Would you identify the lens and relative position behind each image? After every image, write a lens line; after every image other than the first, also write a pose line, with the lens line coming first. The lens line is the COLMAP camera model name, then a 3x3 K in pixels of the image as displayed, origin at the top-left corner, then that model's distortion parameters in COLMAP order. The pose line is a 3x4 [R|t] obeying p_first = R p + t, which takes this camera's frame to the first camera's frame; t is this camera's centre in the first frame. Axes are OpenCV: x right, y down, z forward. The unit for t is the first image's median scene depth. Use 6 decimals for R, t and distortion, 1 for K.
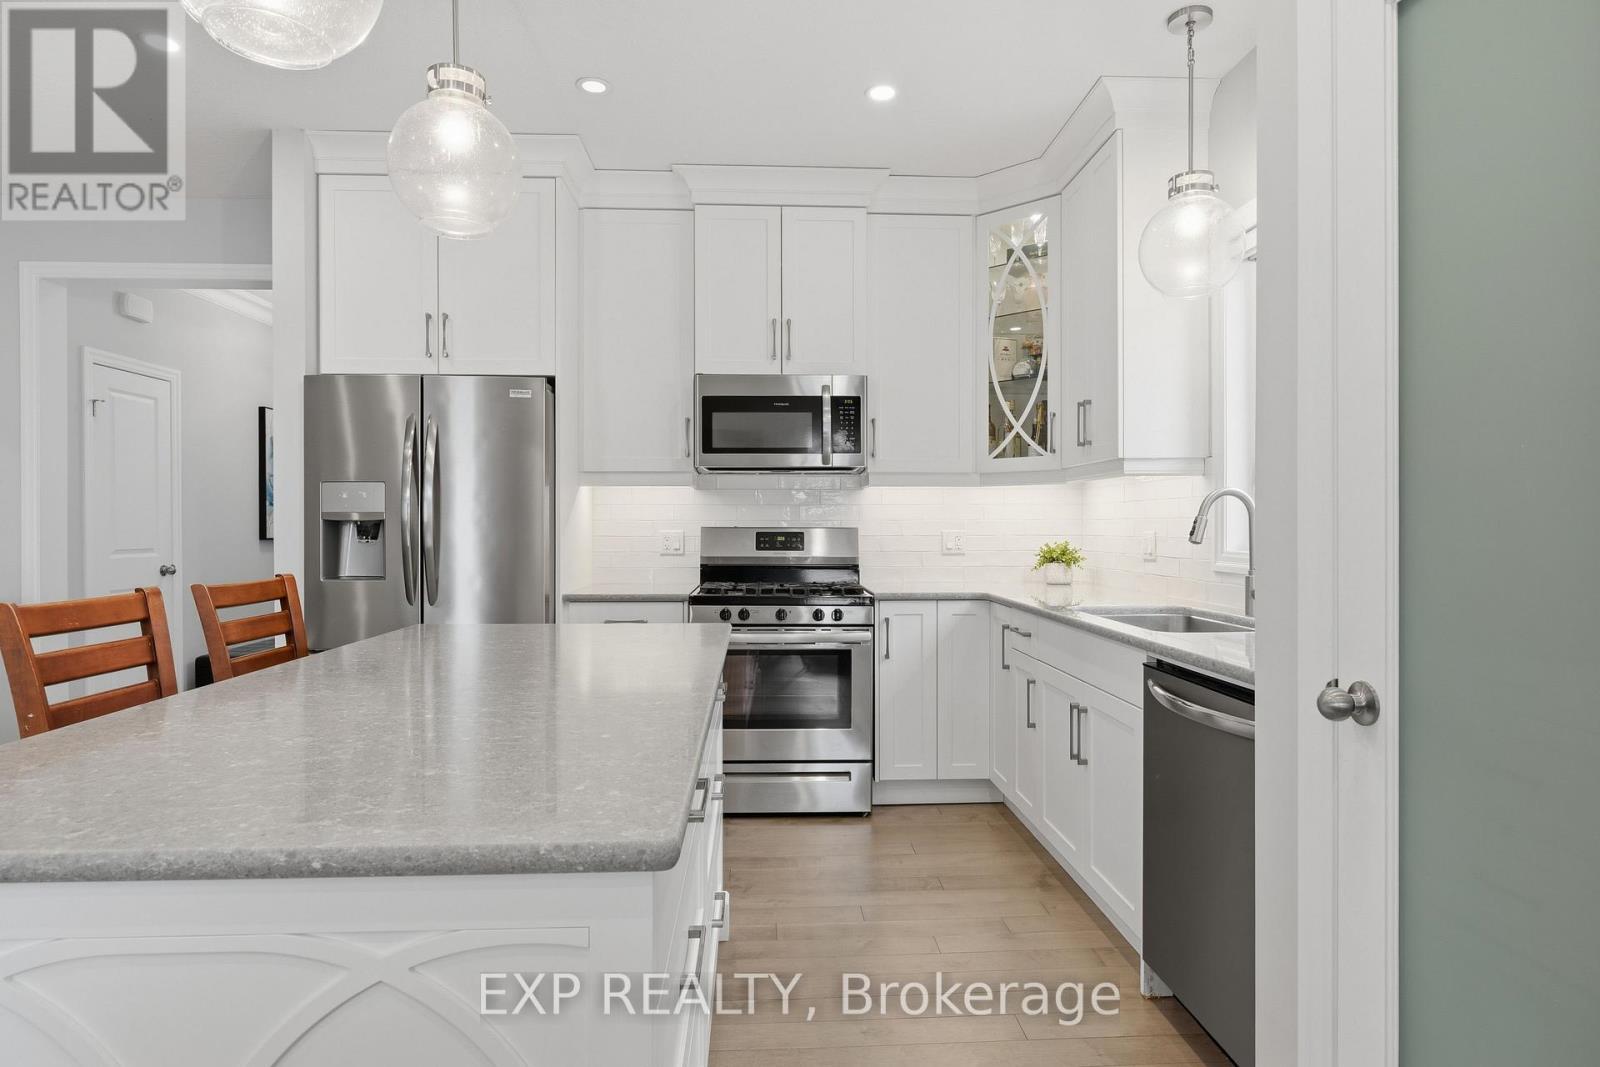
lens RADIAL K [[900.5, 0, 798.6], [0, 900.5, 535.9], [0, 0, 1]] dist [-0.001195, -0.002510]
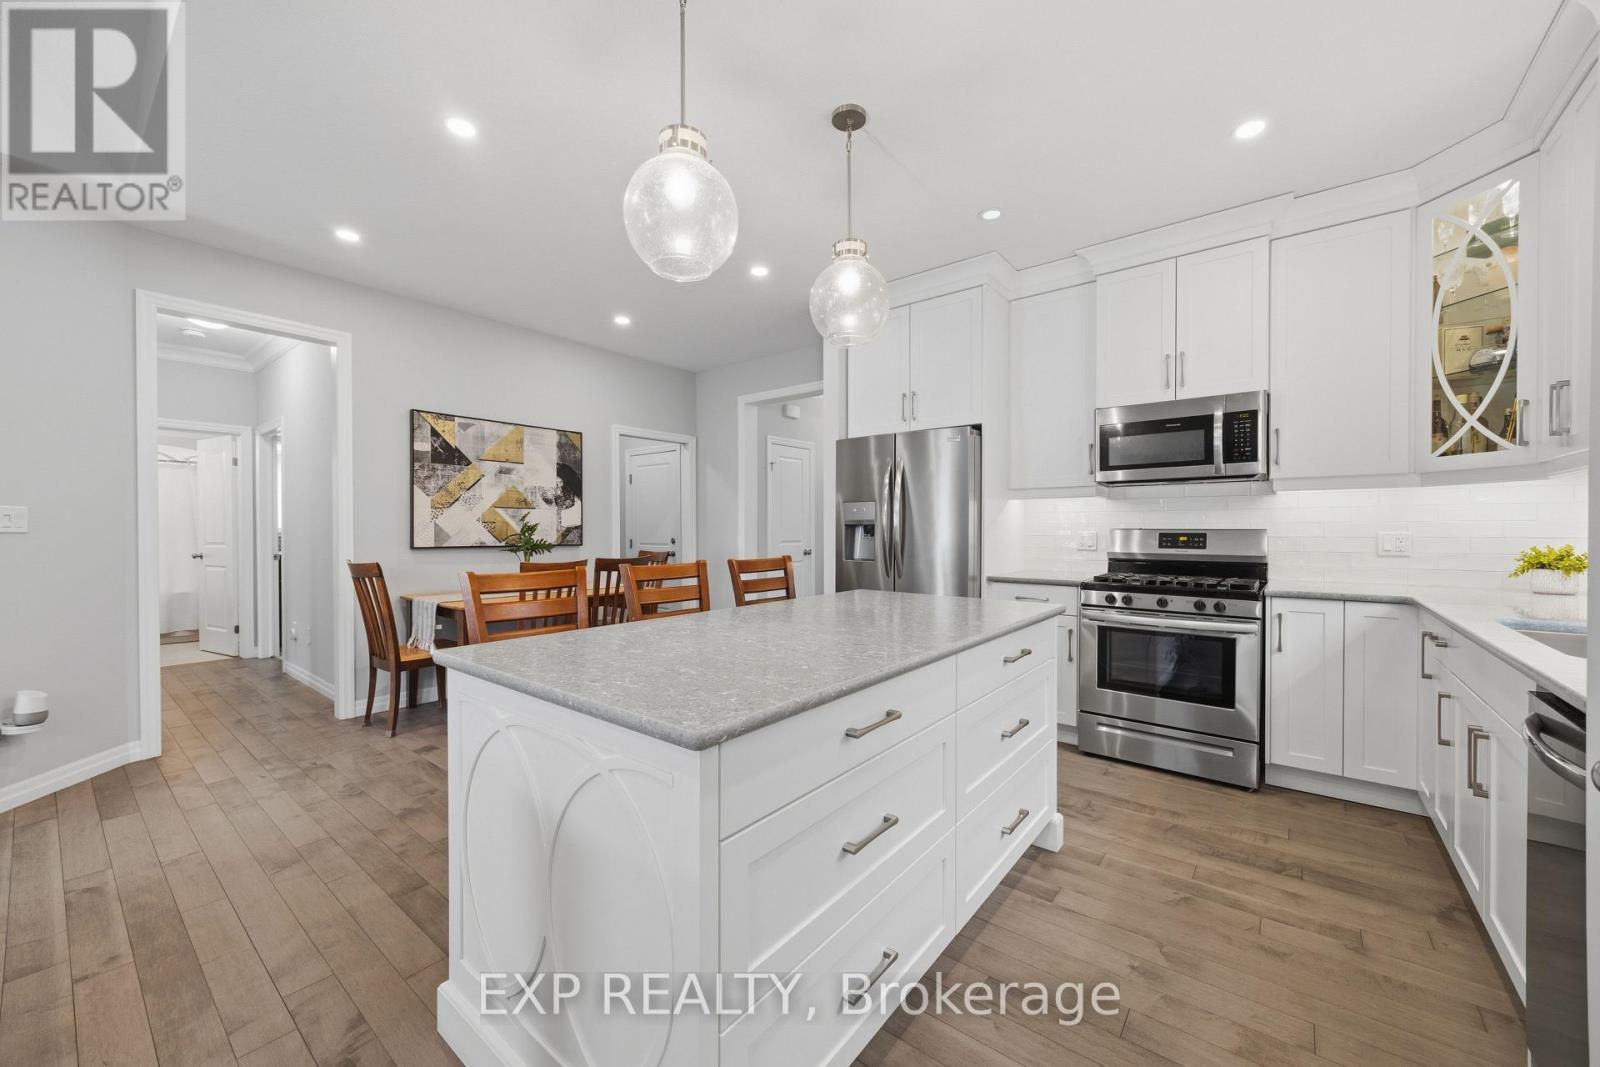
lens RADIAL K [[611.9, 0, 794.1], [0, 611.9, 535.2], [0, 0, 1]] dist [-0.000634, -0.000096]
pose [[0.746874, 0.007061, -0.664928, 0.145353], [-0.006140, 0.999974, 0.003722, -0.001351], [0.664937, 0.001303, 0.746898, 0.068295]]
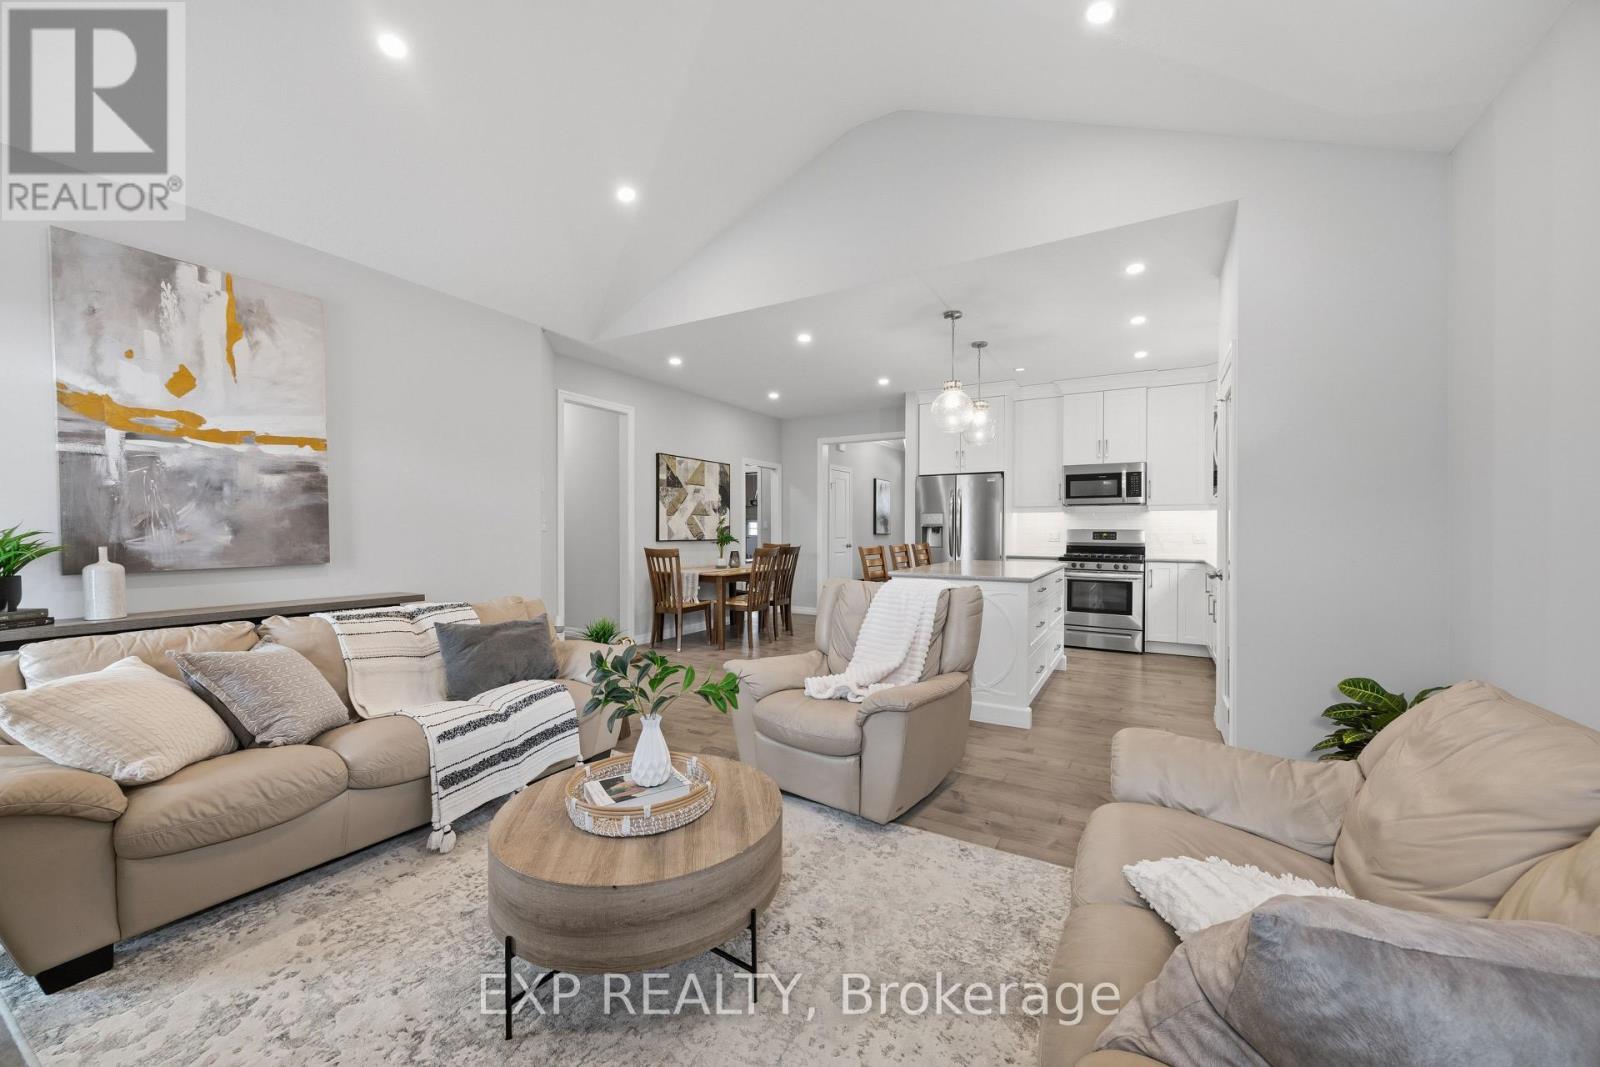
lens RADIAL K [[611.9, 0, 807.5], [0, 611.9, 535.3], [0, 0, 1]] dist [-0.000634, -0.000096]
pose [[0.847271, 0.007181, -0.531112, 0.177107], [-0.006342, 0.999974, 0.003403, 0.004819], [0.531123, 0.000485, 0.847295, -0.747814]]
